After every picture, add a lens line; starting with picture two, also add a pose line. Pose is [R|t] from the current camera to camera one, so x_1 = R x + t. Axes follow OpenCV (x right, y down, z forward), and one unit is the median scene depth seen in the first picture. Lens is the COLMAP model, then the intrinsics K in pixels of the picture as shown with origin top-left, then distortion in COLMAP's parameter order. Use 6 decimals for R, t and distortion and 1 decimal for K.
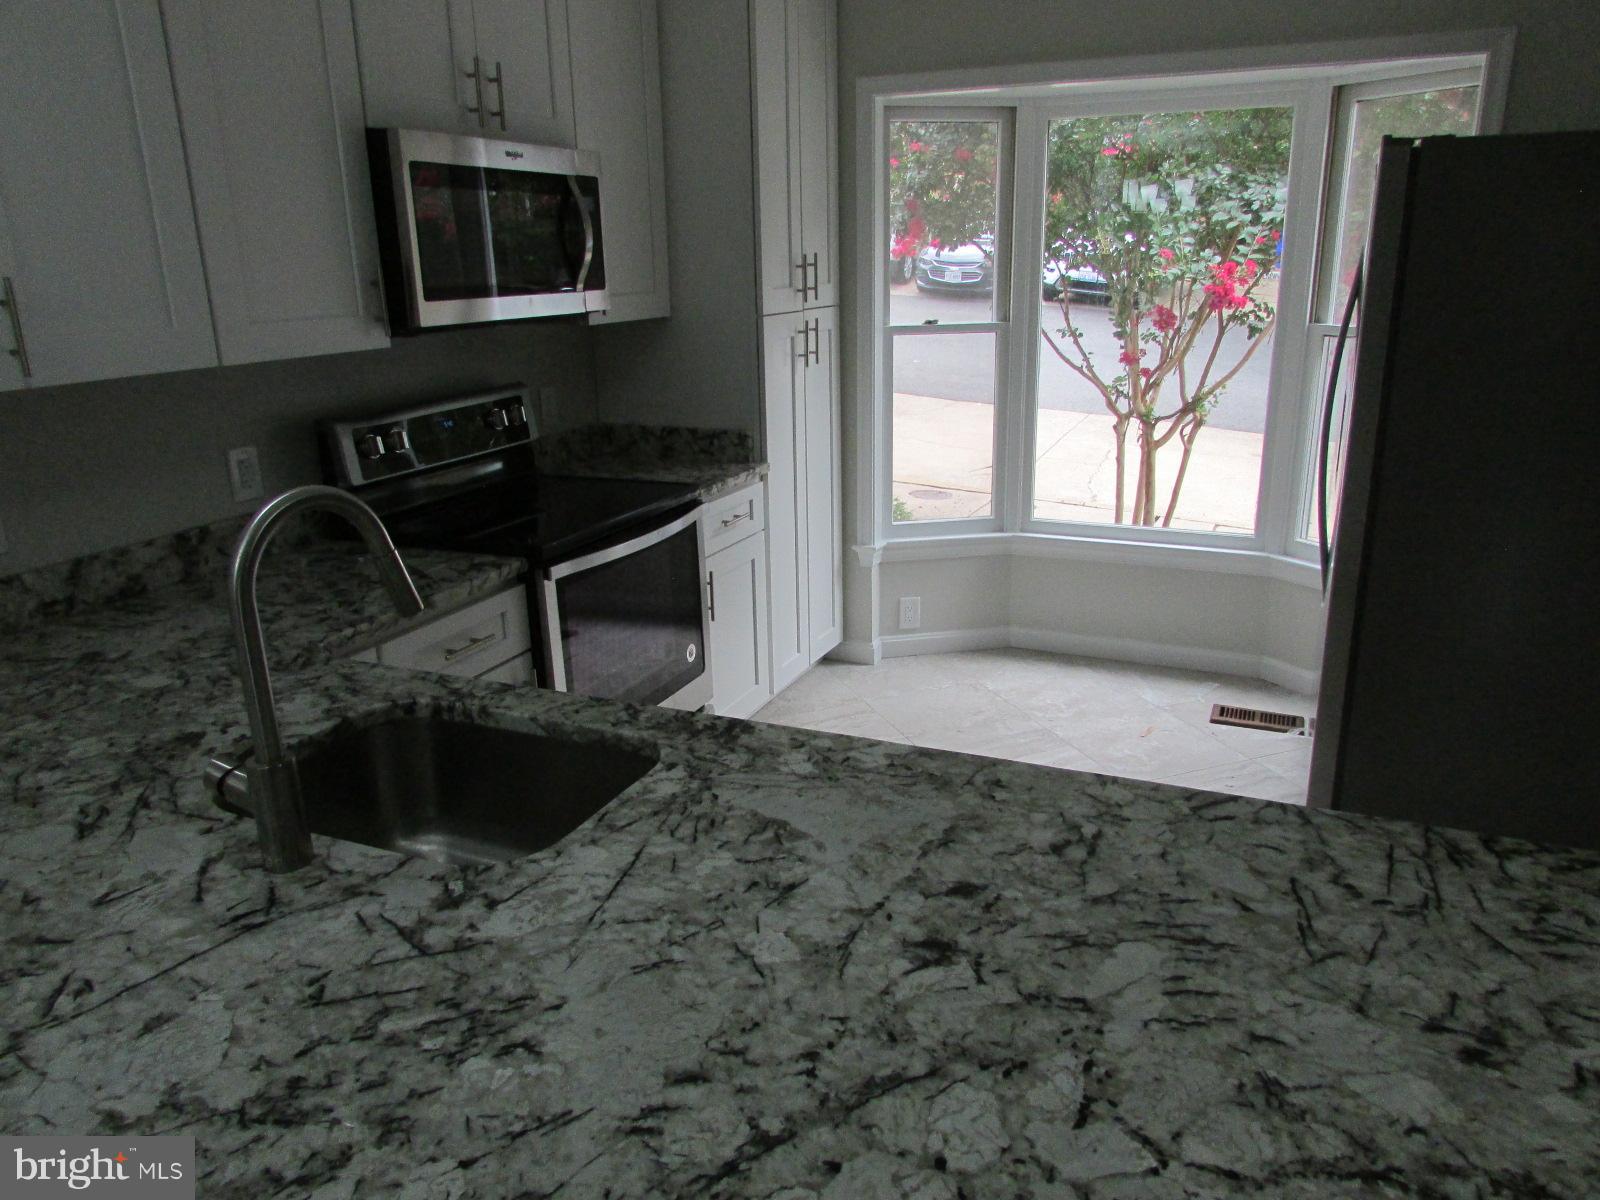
lens RADIAL K [[1153.0, 0, 804.1], [0, 1153.0, 600.4], [0, 0, 1]] dist [-0.010461, 0.002223]
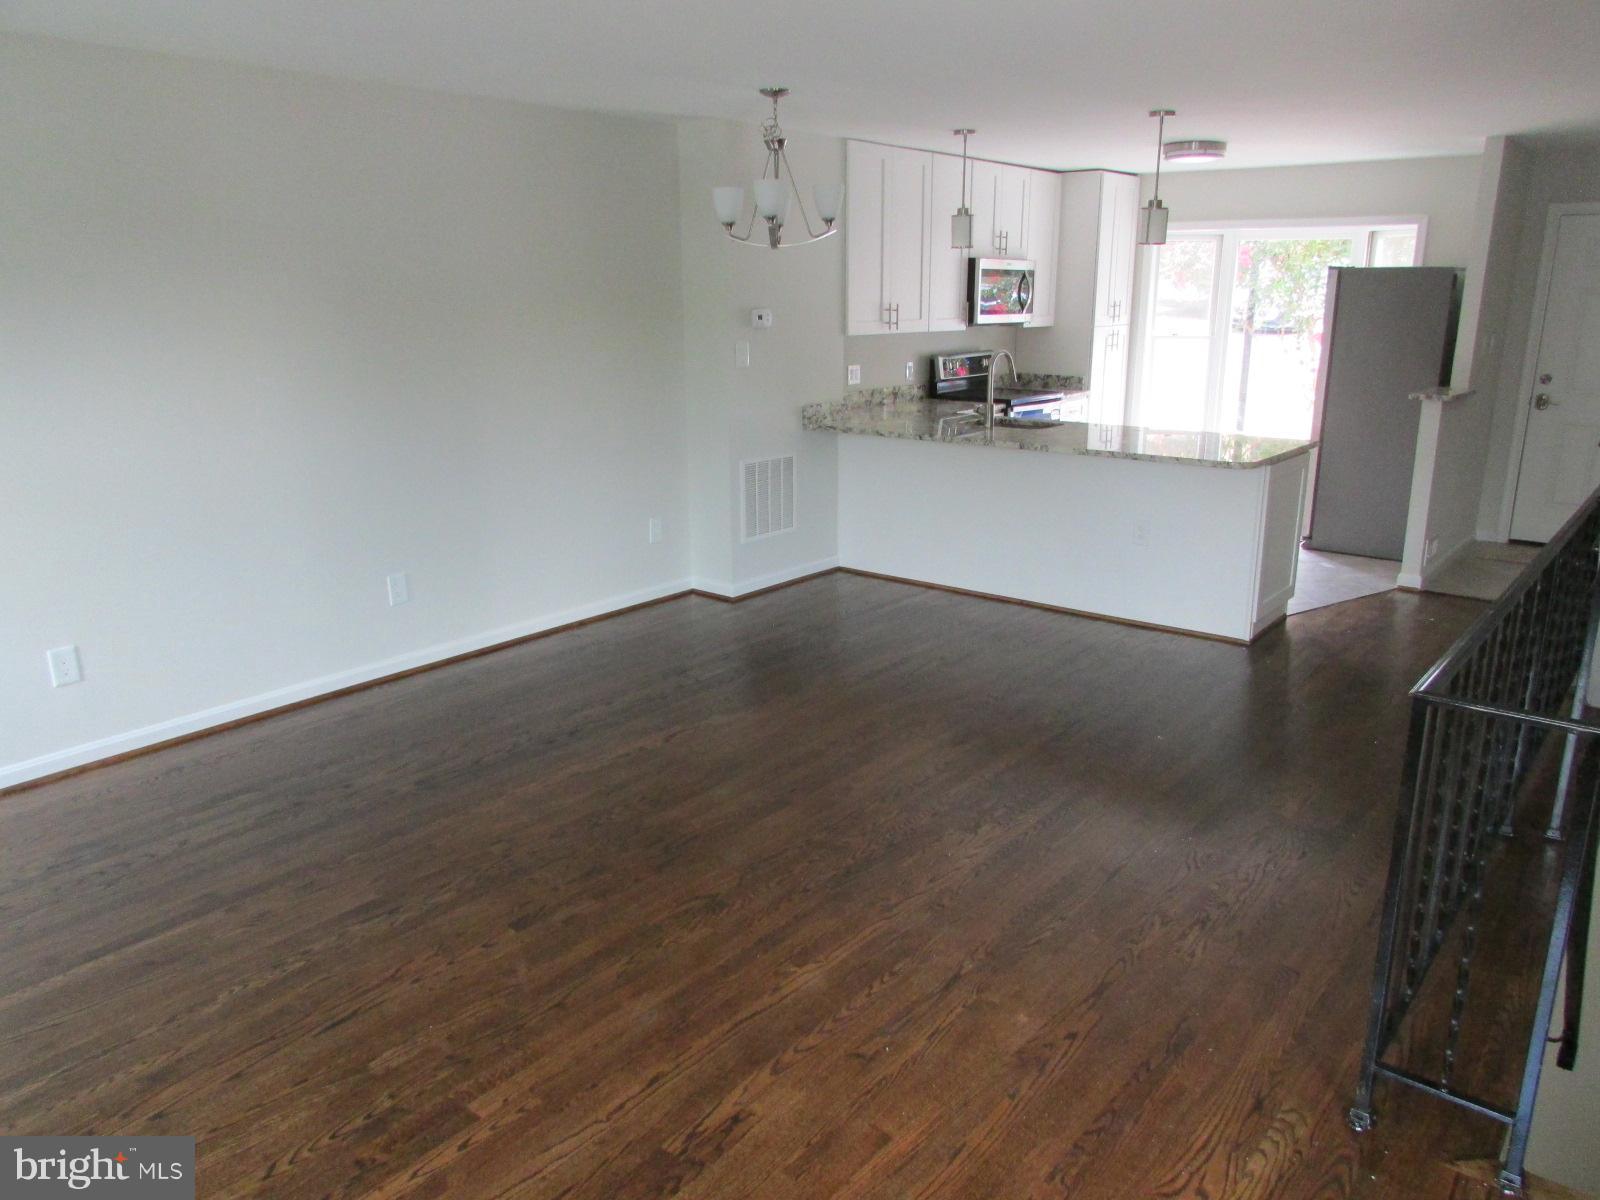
lens RADIAL K [[1153.0, 0, 804.1], [0, 1153.0, 600.4], [0, 0, 1]] dist [-0.010461, 0.002223]
pose [[0.964825, 0.090543, -0.246810, 0.032201], [-0.097312, 0.995136, -0.015341, 0.563350], [0.244221, 0.038819, 0.968942, -1.961285]]
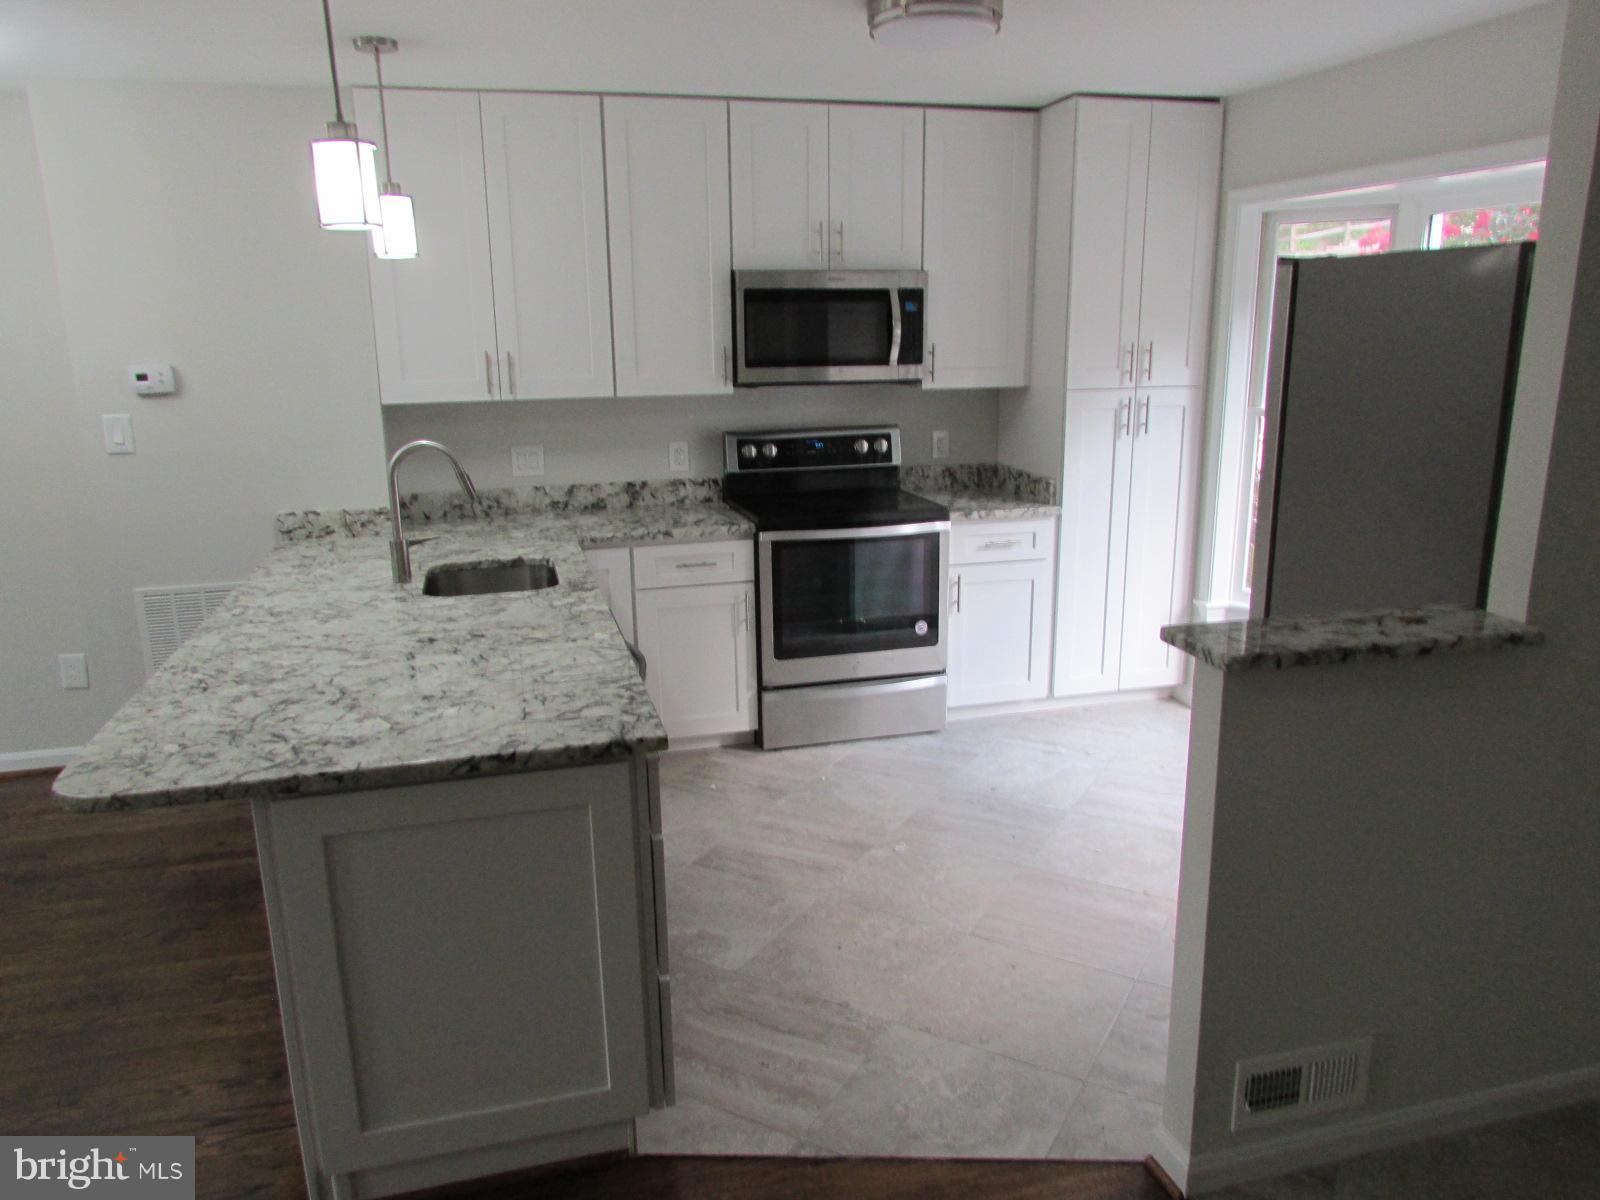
lens RADIAL K [[1153.0, 0, 804.1], [0, 1153.0, 600.4], [0, 0, 1]] dist [-0.010461, 0.002223]
pose [[0.633737, 0.197621, -0.747879, 1.087893], [-0.227185, 0.971729, 0.064259, -0.054865], [0.739435, 0.129184, 0.660718, -0.024848]]
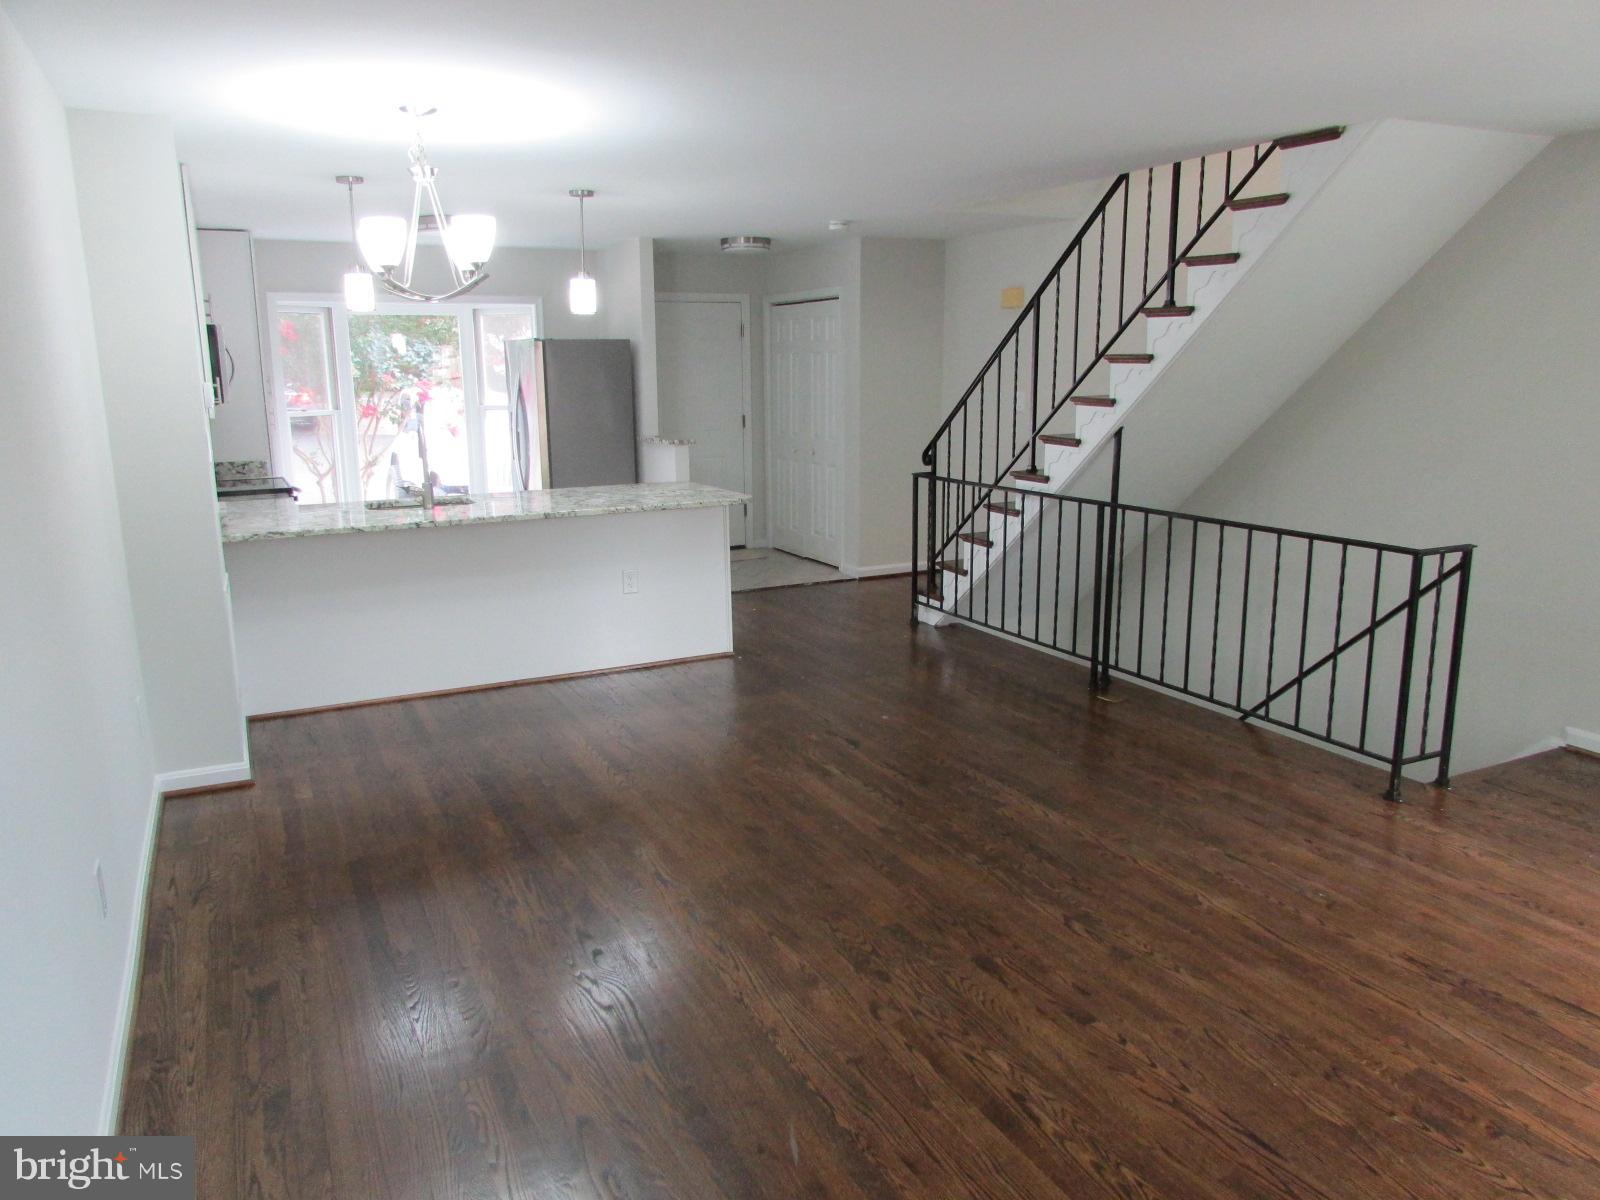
lens RADIAL K [[1153.0, 0, 804.1], [0, 1153.0, 600.4], [0, 0, 1]] dist [-0.010461, 0.002223]
pose [[0.634515, -0.141290, 0.759887, -1.495604], [0.223033, 0.974798, -0.004986, 0.462674], [-0.740032, 0.172643, 0.650036, -1.438756]]
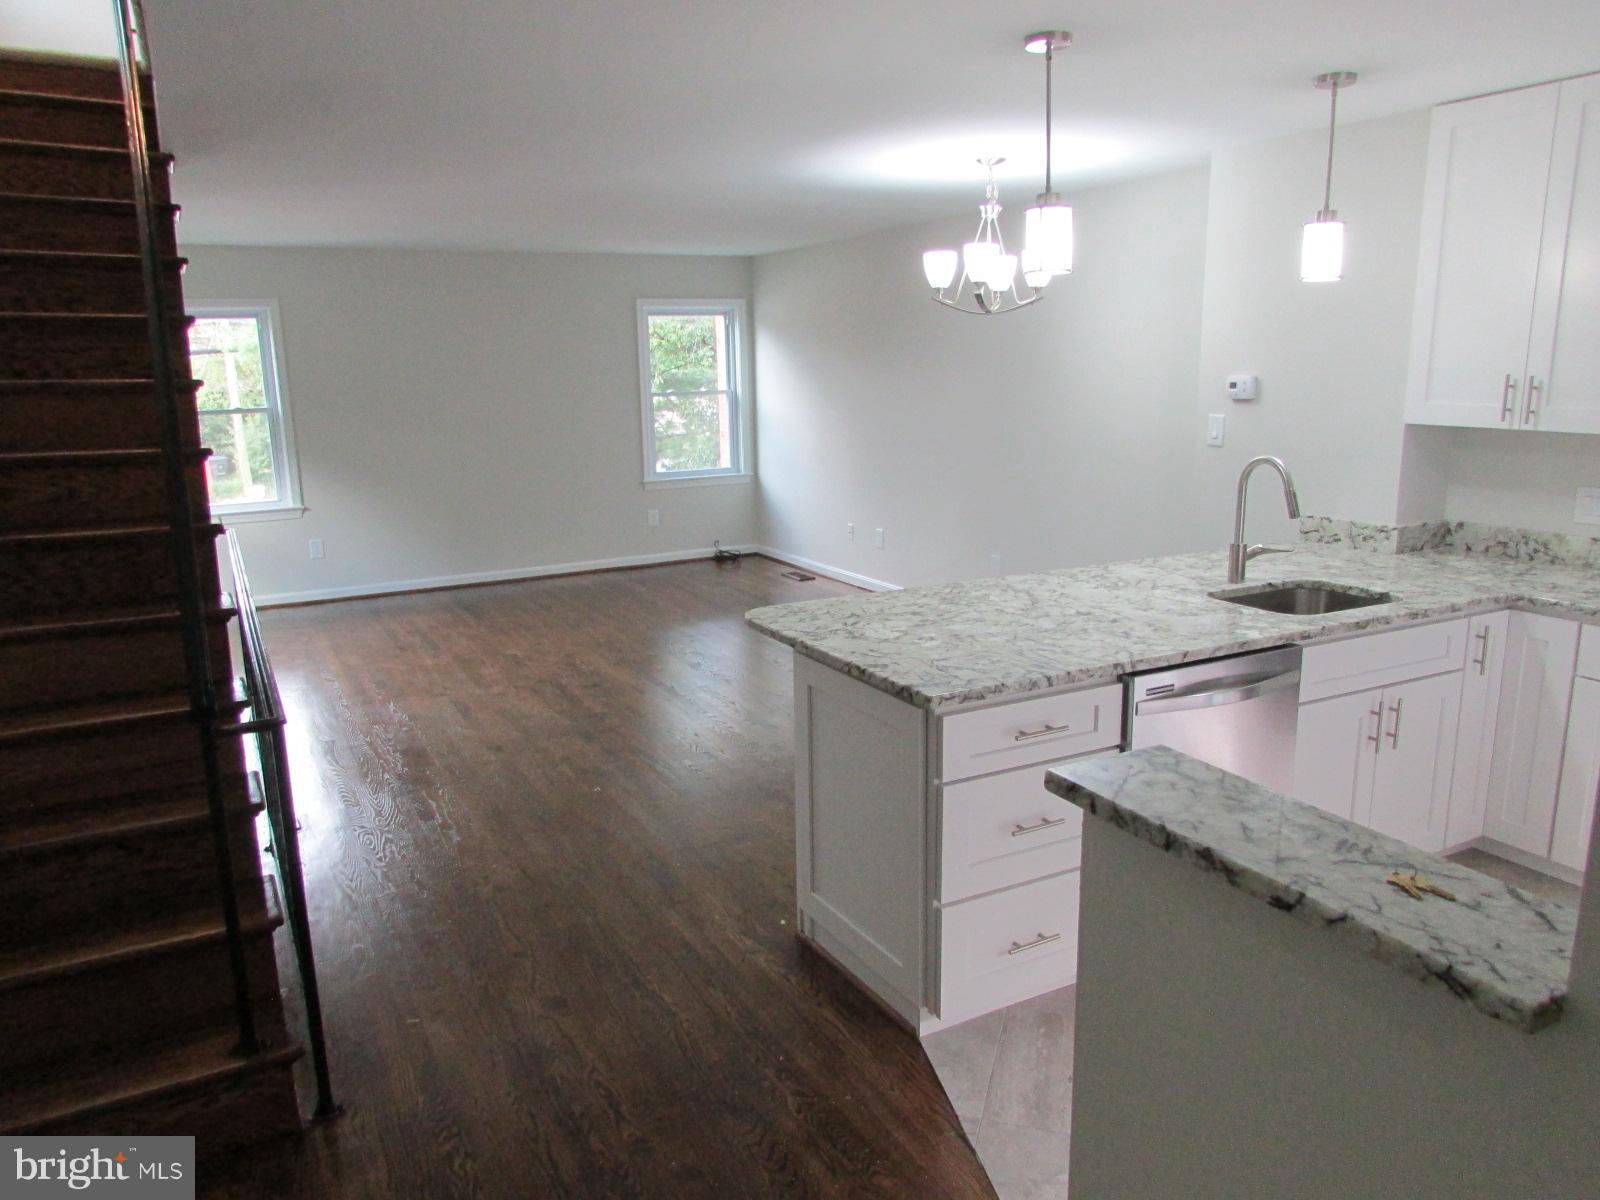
lens RADIAL K [[1177.1, 0, 744.8], [0, 1177.1, 603.9], [0, 0, 1]] dist [-0.075674, -0.003076]
pose [[-0.653847, 0.196775, -0.730591, 1.244821], [-0.180913, 0.896924, 0.403483, -0.331855], [0.734680, 0.395989, -0.550852, 0.870916]]
